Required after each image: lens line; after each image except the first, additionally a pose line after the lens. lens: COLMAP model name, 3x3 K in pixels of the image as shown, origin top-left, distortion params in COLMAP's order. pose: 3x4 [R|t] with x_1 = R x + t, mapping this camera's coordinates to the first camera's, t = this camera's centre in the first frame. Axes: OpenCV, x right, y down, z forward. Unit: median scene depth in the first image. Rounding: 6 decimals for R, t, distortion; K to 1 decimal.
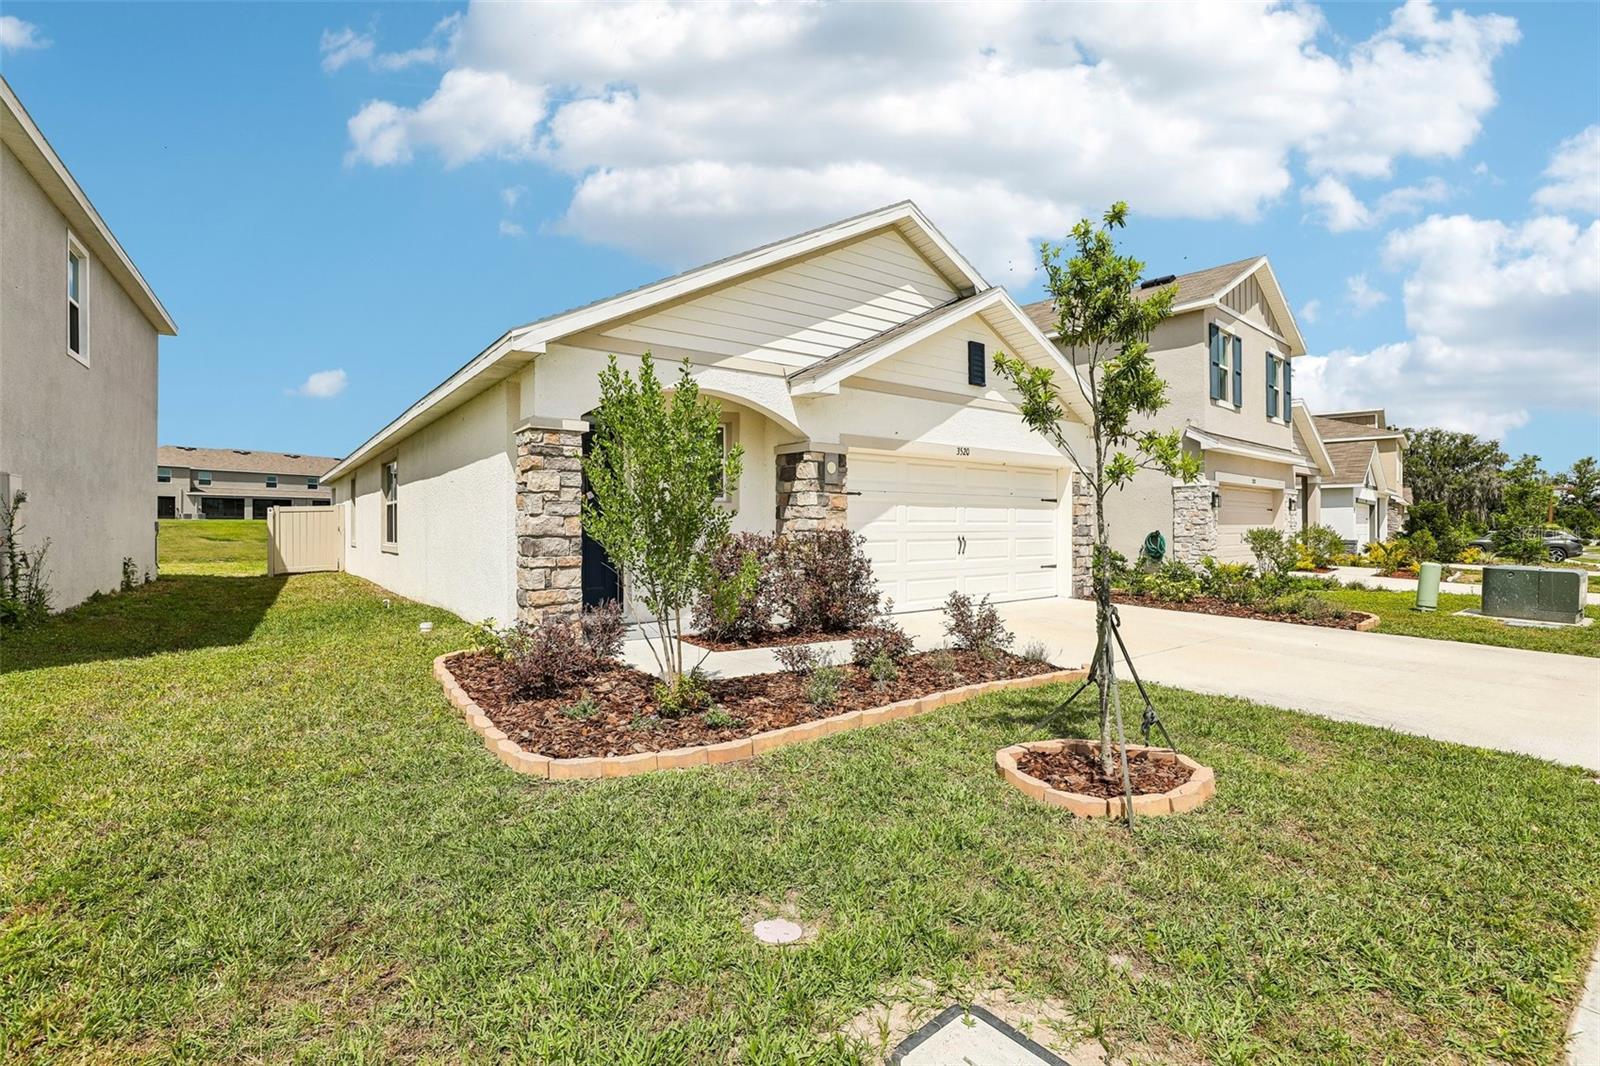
lens RADIAL K [[733.4, 0, 799.9], [0, 733.4, 529.5], [0, 0, 1]] dist [-0.041533, 0.013705]
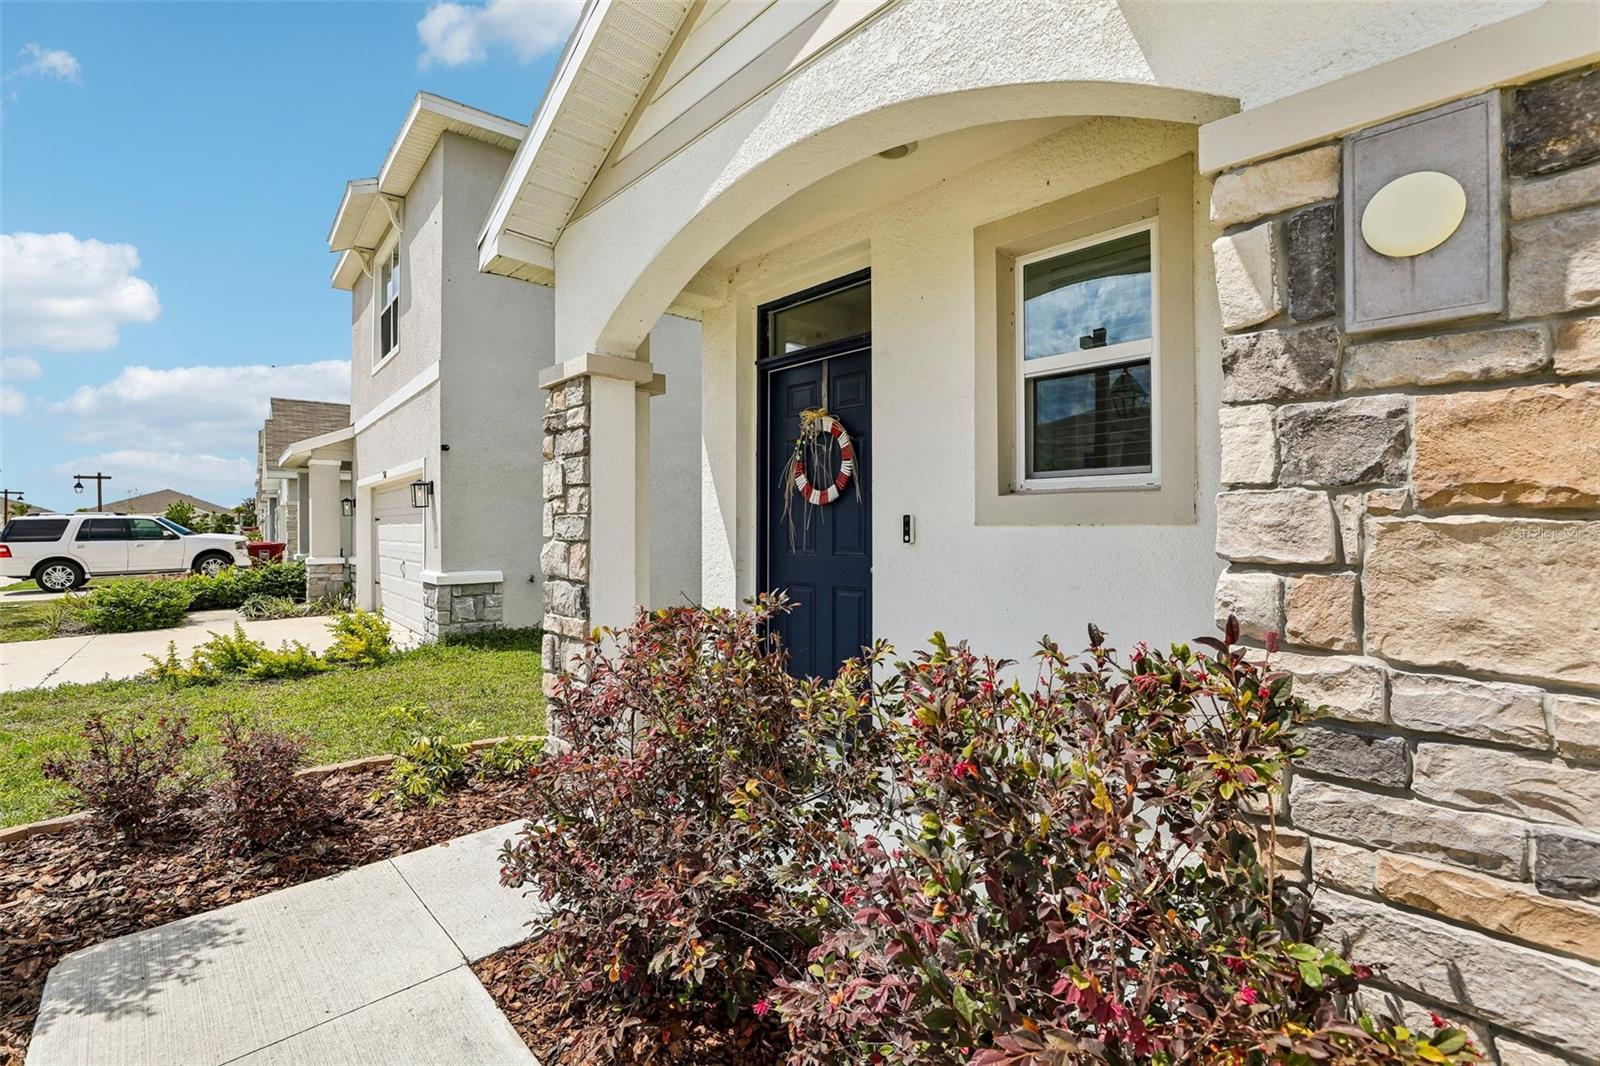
lens RADIAL K [[733.4, 0, 799.9], [0, 733.4, 529.5], [0, 0, 1]] dist [-0.041533, 0.013705]
pose [[0.088949, 0.005138, -0.996023, 0.170646], [-0.002127, 0.999985, 0.004969, -0.023415], [0.996034, 0.001677, 0.088958, 0.868882]]
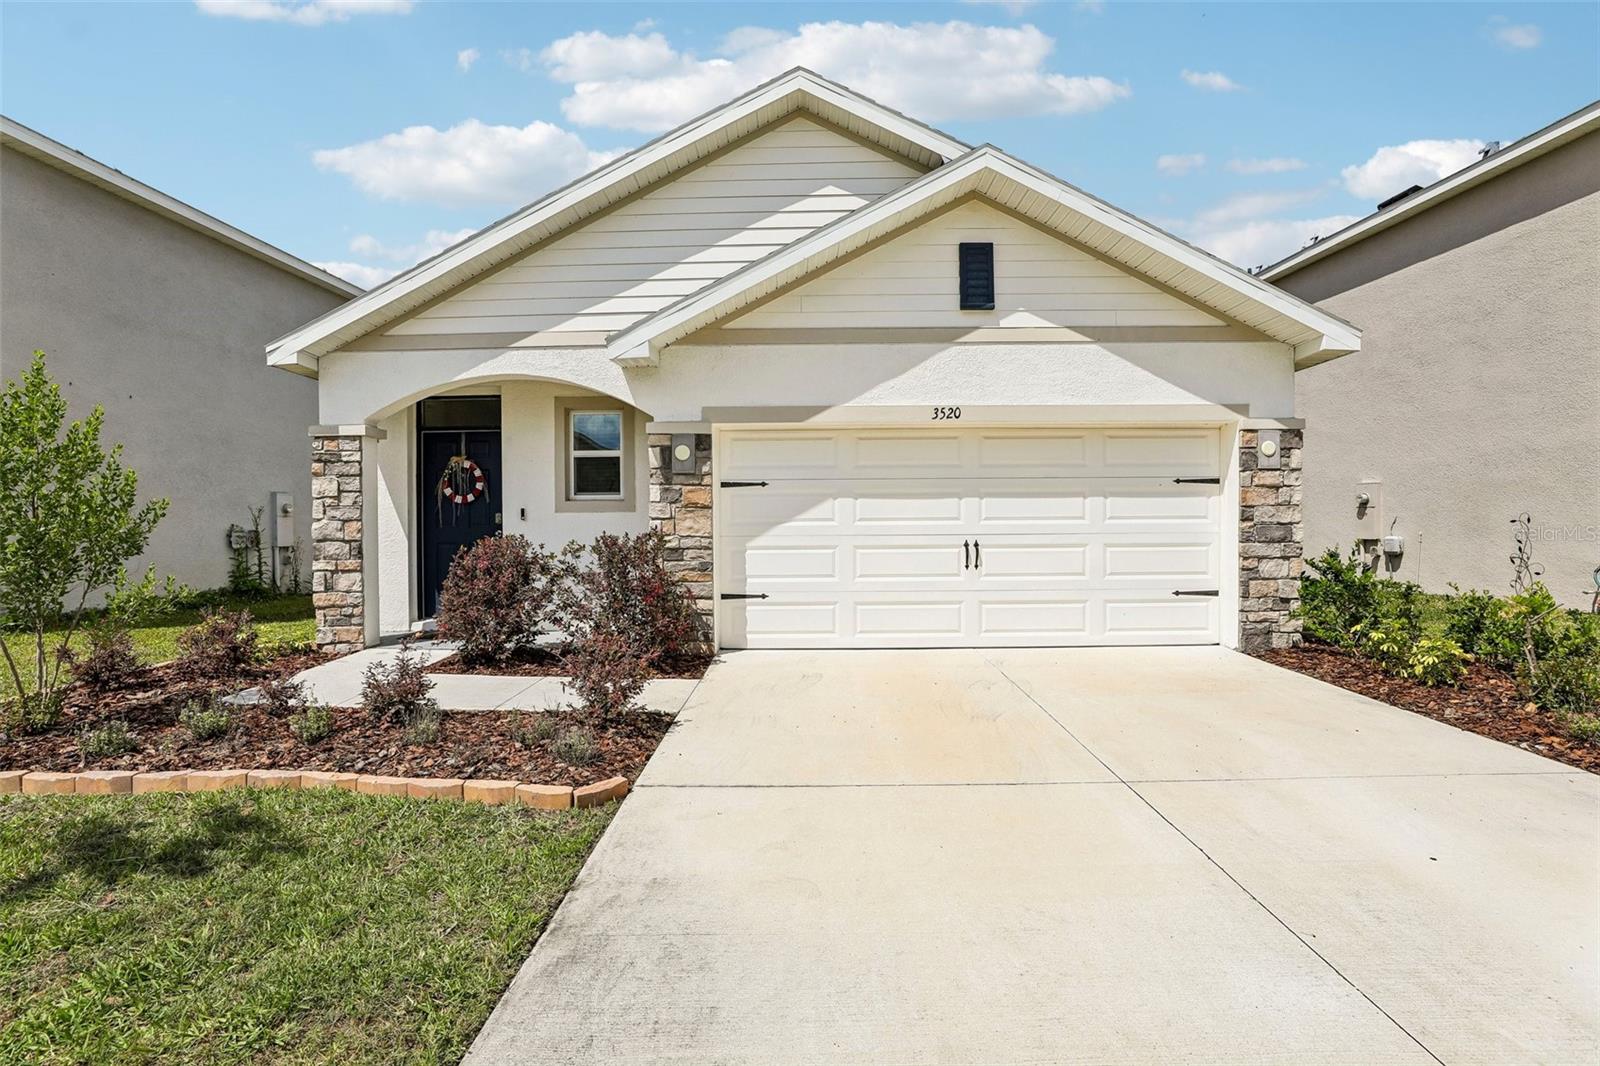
lens RADIAL K [[733.4, 0, 799.9], [0, 733.4, 529.5], [0, 0, 1]] dist [-0.041533, 0.013705]
pose [[0.785439, 0.001175, -0.618938, 0.619079], [0.003875, 0.999969, 0.006816, -0.008025], [0.618927, -0.007752, 0.785410, 0.468557]]
